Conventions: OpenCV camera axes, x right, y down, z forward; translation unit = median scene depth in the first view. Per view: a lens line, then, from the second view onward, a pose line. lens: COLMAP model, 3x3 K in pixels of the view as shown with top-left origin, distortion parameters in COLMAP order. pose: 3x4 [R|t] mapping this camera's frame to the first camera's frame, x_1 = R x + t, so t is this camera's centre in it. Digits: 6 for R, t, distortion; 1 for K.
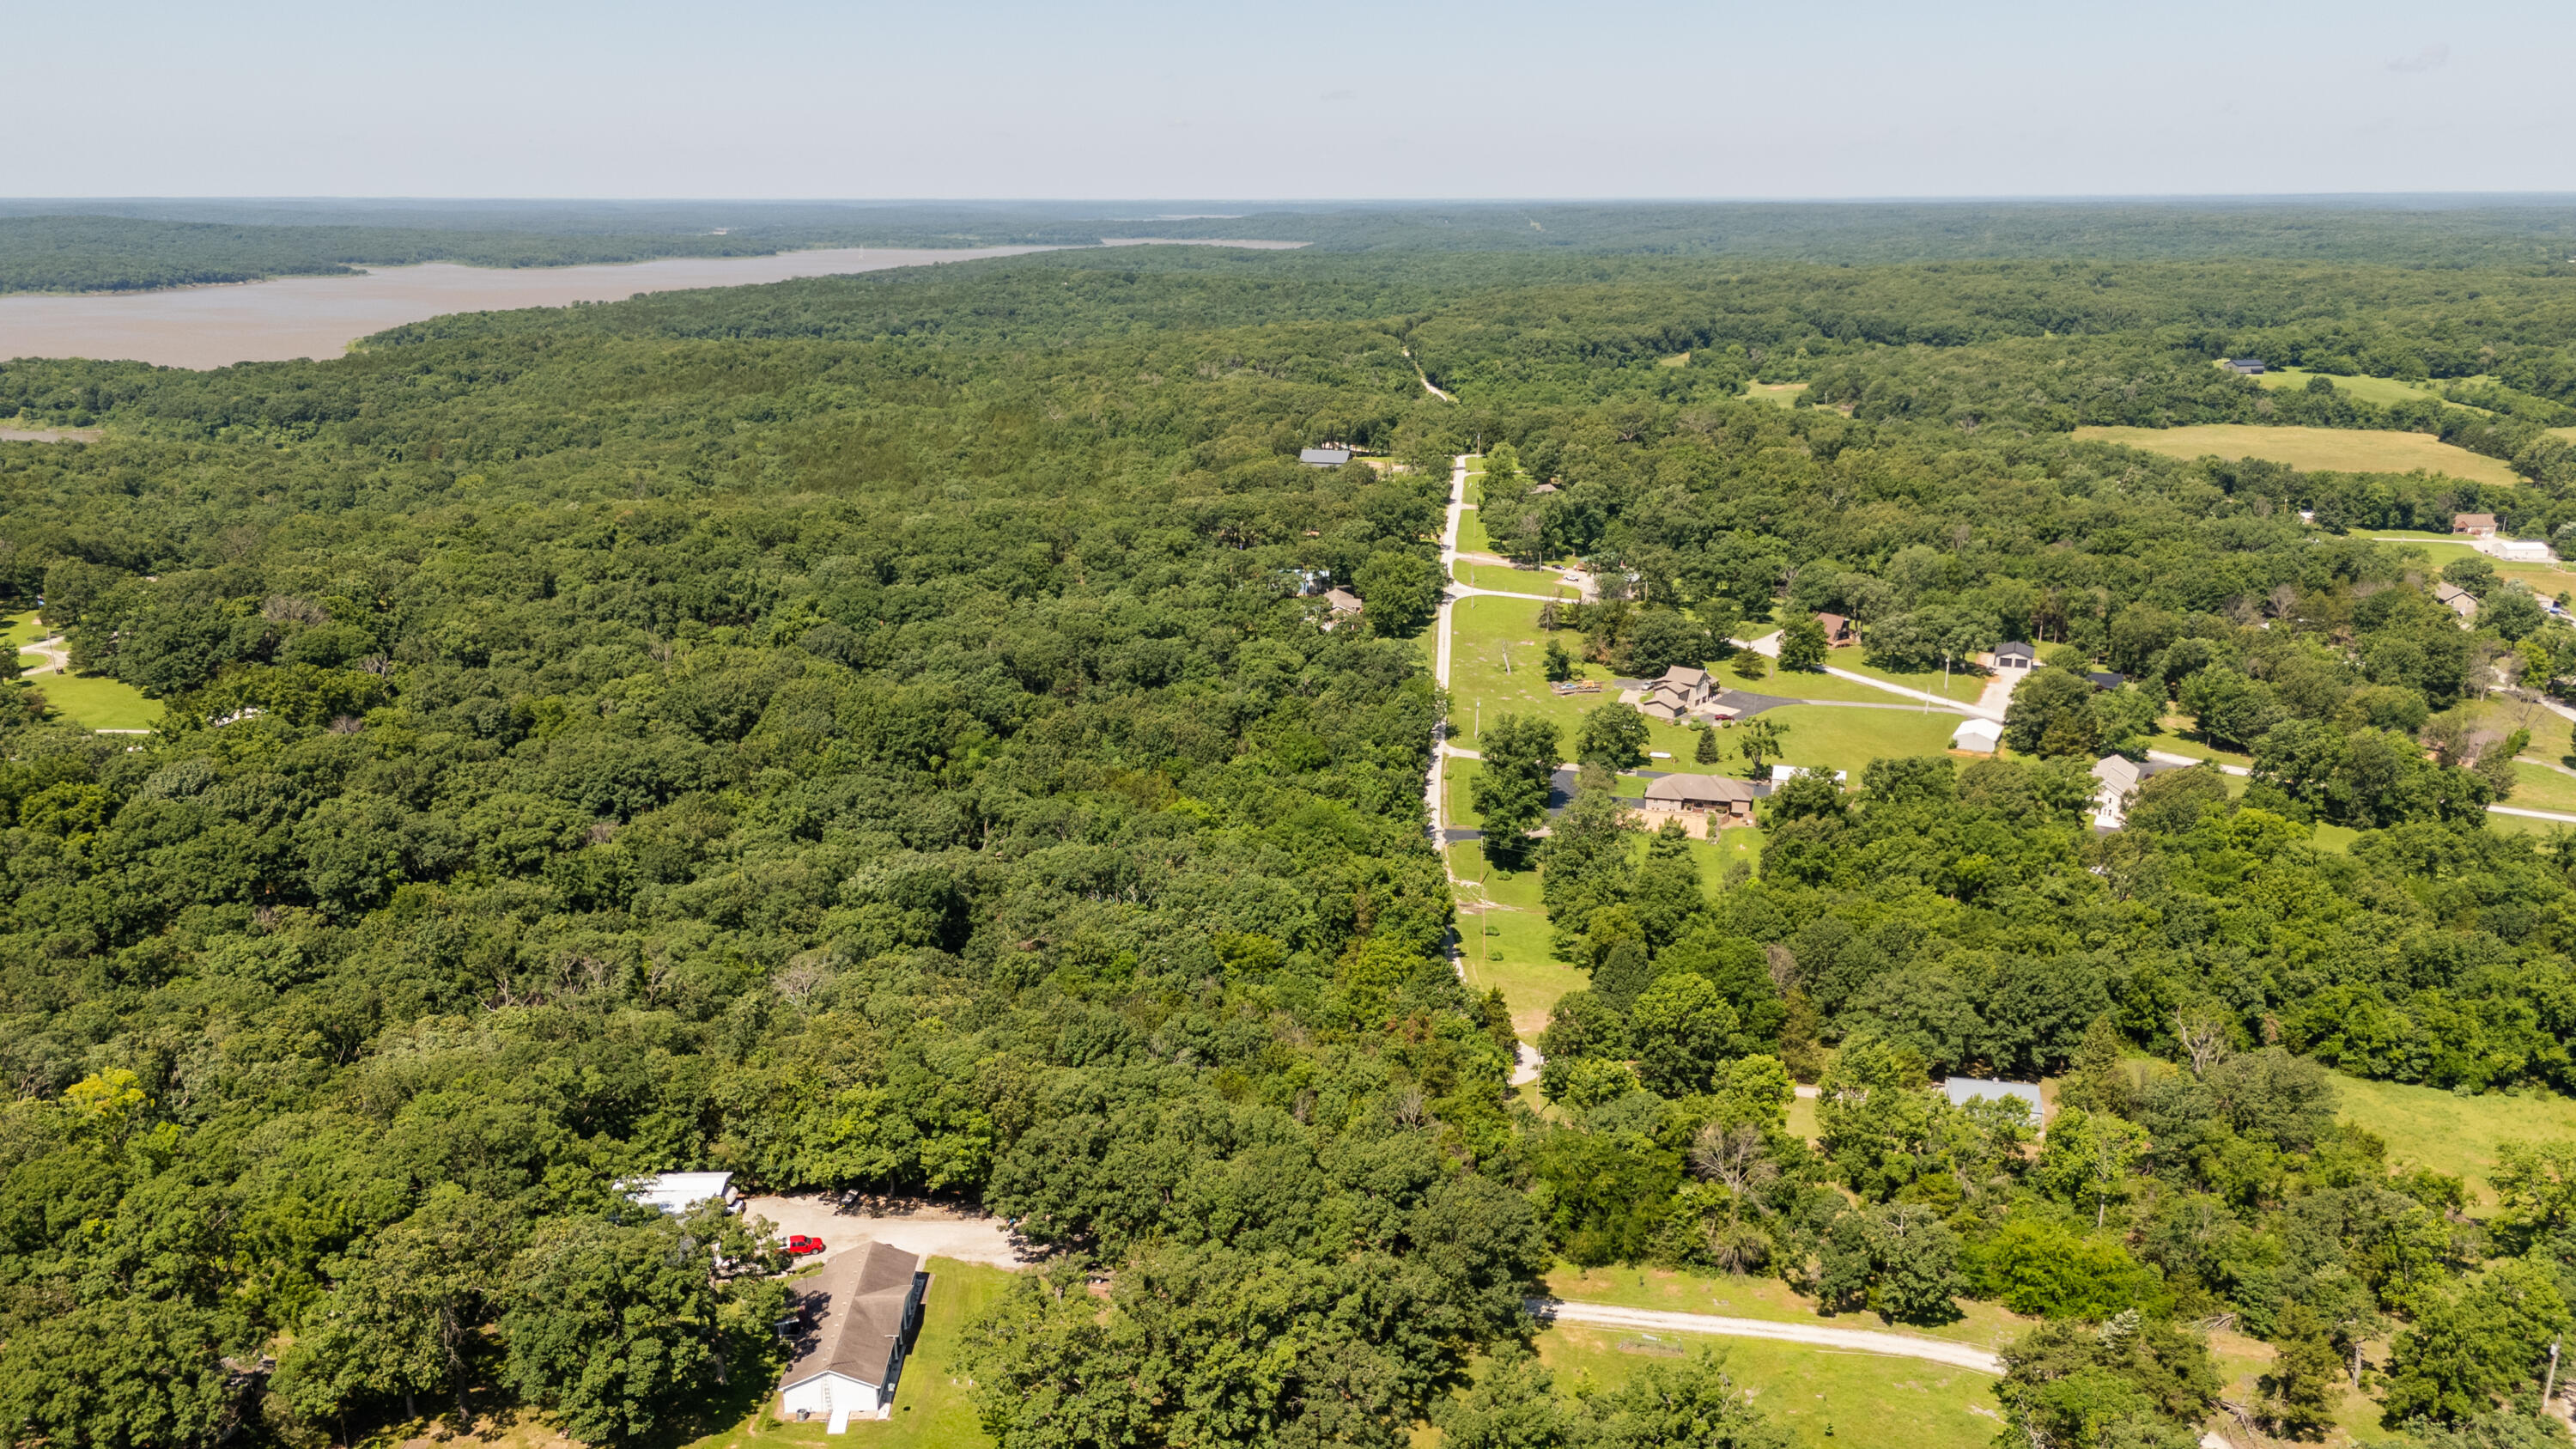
lens RADIAL K [[1892.5, 0, 1298.8], [0, 1892.5, 740.3], [0, 0, 1]] dist [0.061986, -0.057811]
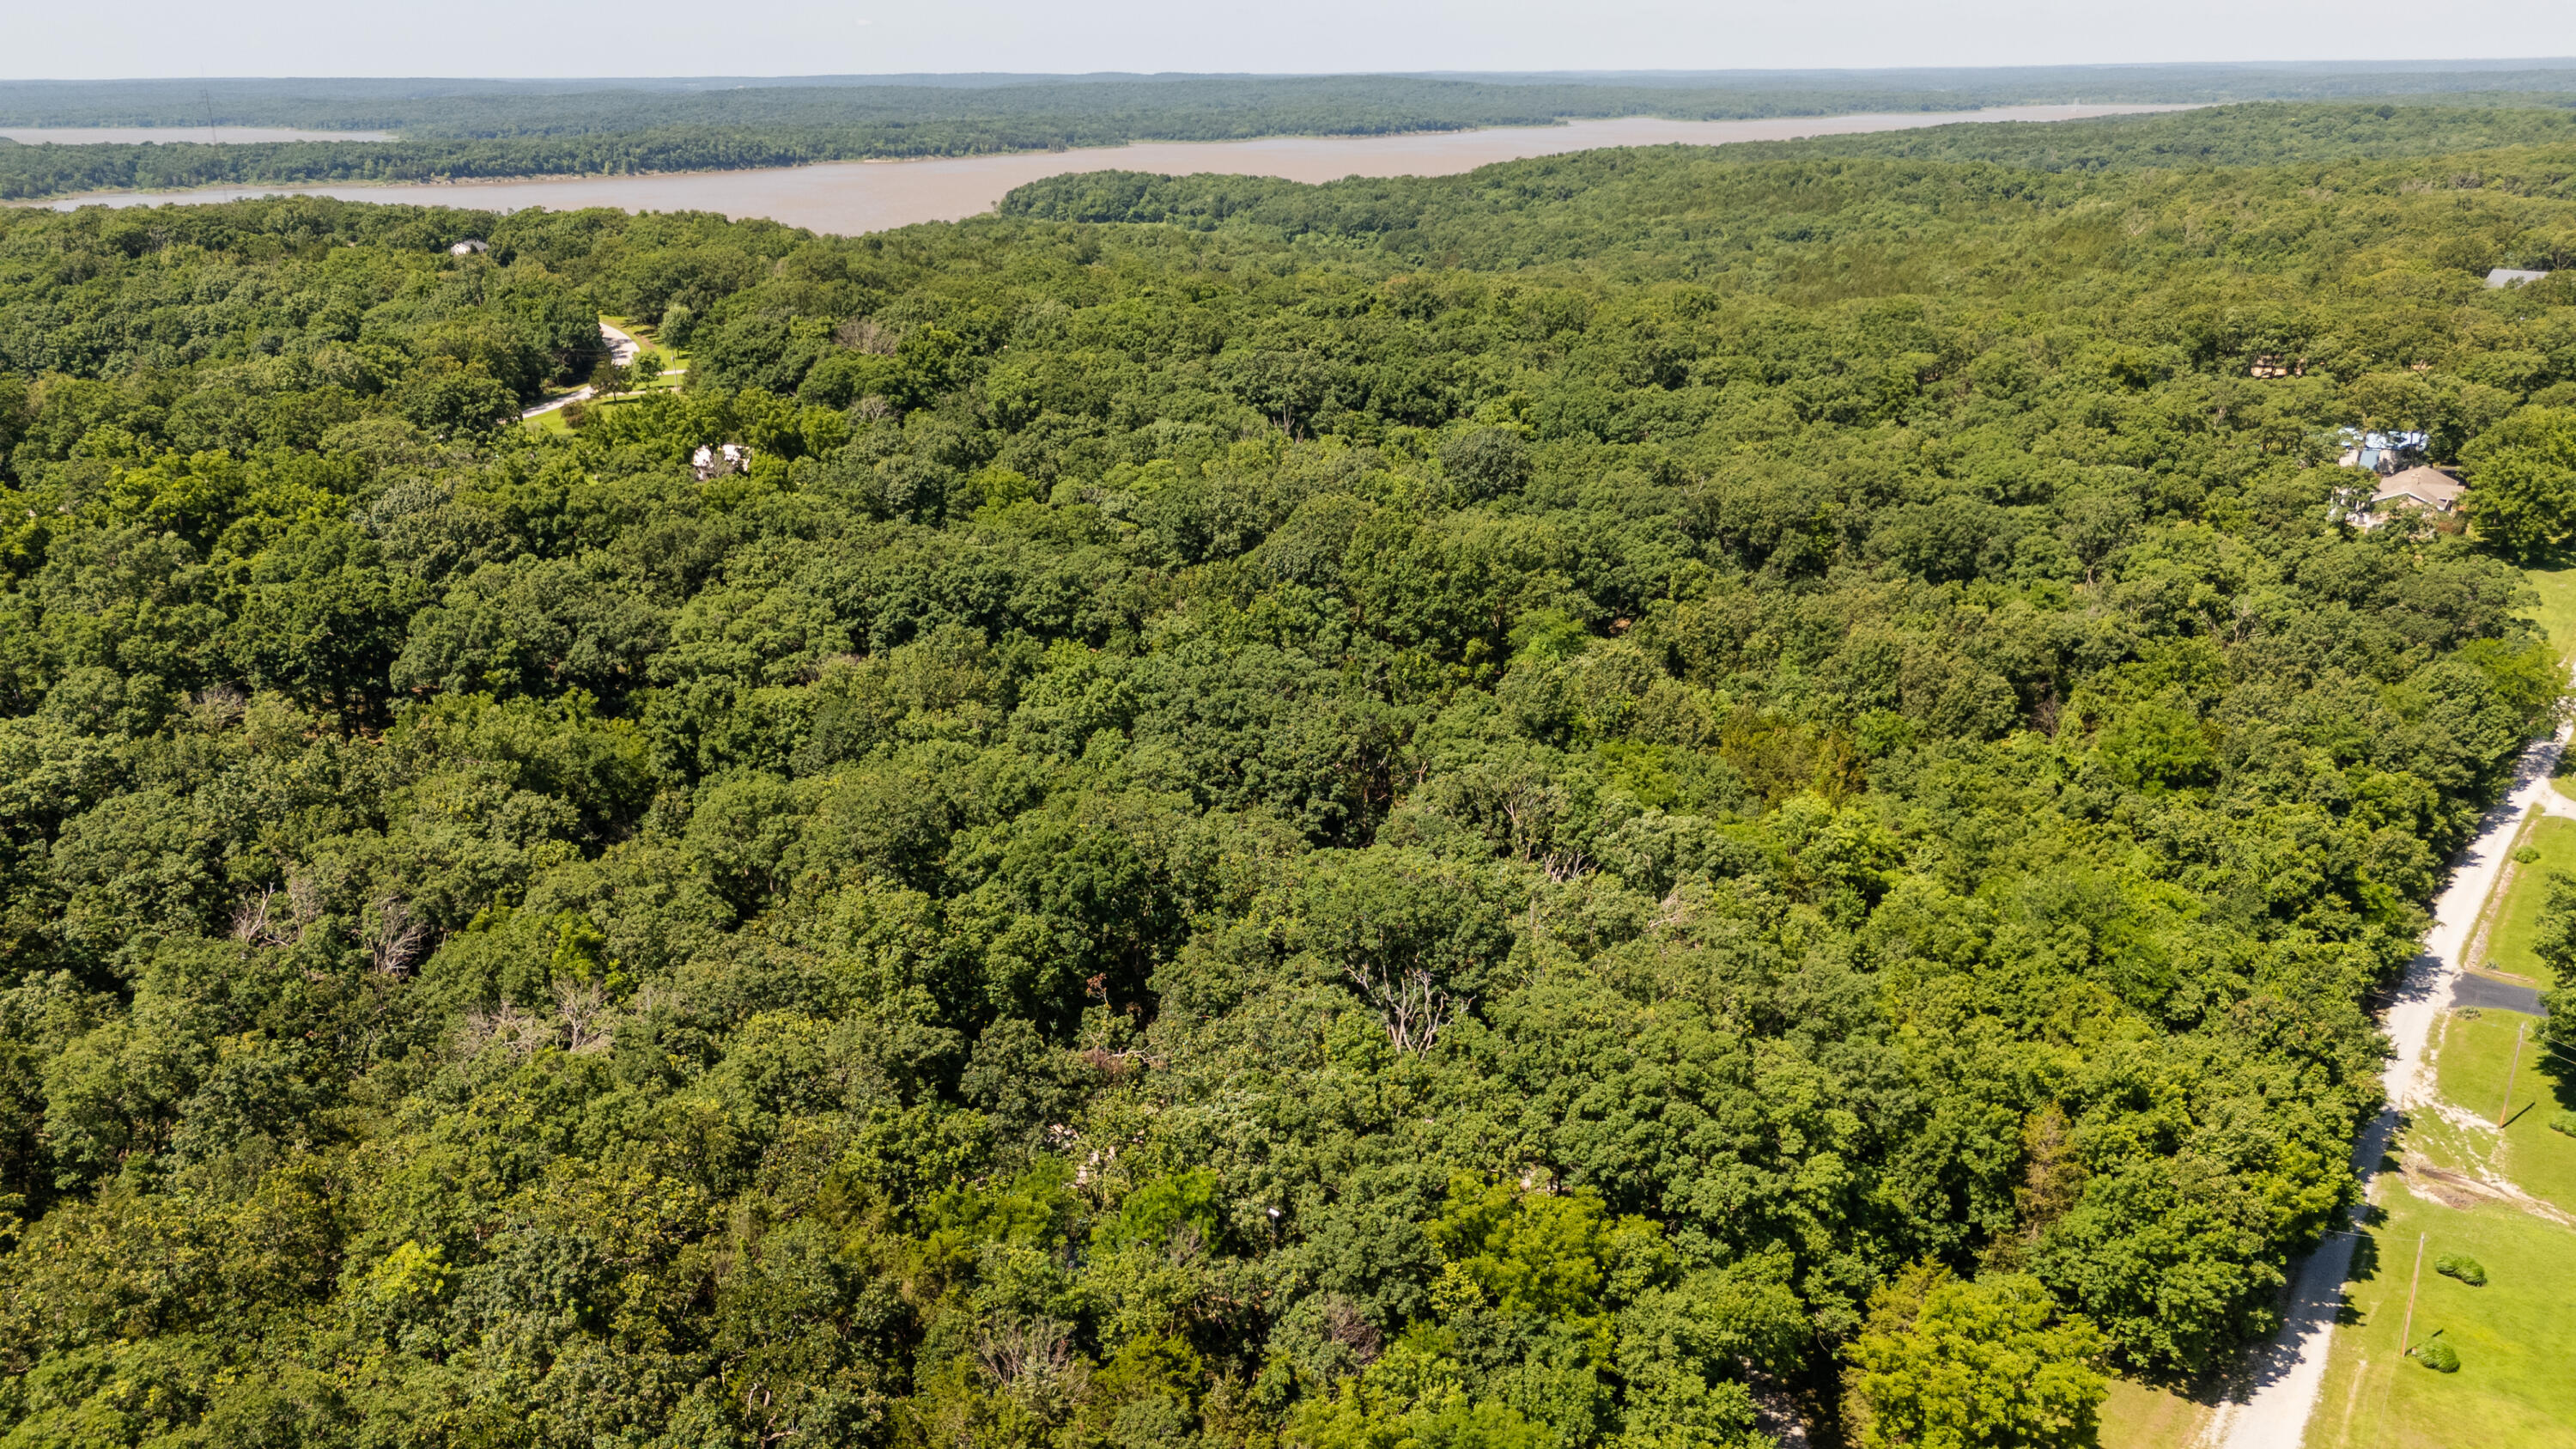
lens RADIAL K [[1892.5, 0, 1298.8], [0, 1892.5, 740.3], [0, 0, 1]] dist [0.061986, -0.057811]
pose [[0.824187, 0.183710, -0.535692, 0.102861], [-0.150774, 0.982963, 0.105125, -0.017480], [0.545878, -0.005875, 0.837844, 0.564703]]
